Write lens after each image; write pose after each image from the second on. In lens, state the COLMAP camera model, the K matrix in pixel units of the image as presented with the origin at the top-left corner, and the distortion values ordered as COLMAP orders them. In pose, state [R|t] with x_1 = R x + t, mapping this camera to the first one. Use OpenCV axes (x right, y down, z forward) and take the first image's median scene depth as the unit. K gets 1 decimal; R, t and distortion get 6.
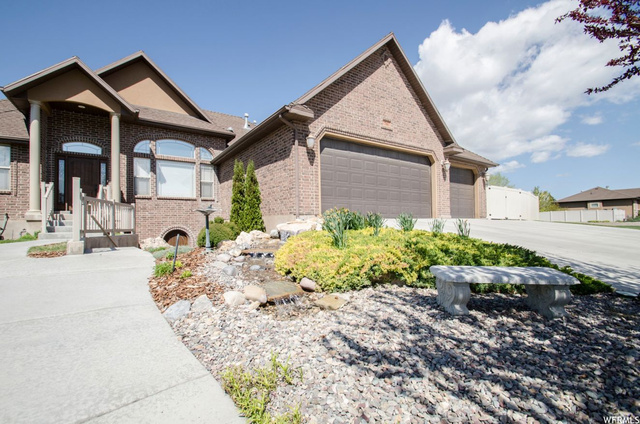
lens RADIAL K [[283.4, 0, 326.2], [0, 283.4, 216.3], [0, 0, 1]] dist [-0.025022, -0.000088]
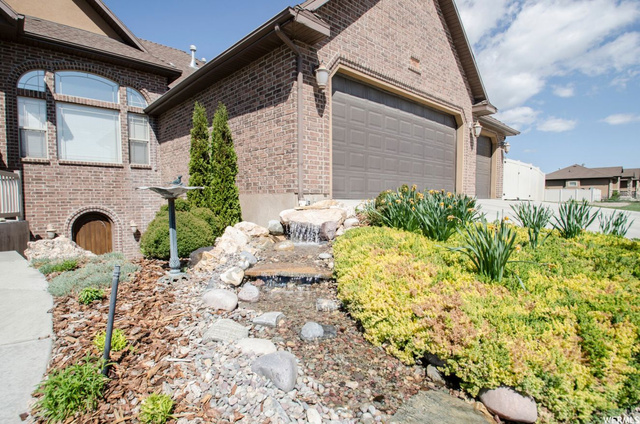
lens RADIAL K [[326.0, 0, 316.8], [0, 326.0, 215.8], [0, 0, 1]] dist [-0.018679, -0.006316]
pose [[0.992078, 0.006675, 0.125446, -0.107579], [-0.016287, 0.996994, 0.075749, -0.008806], [-0.124563, -0.077192, 0.989204, 0.188168]]
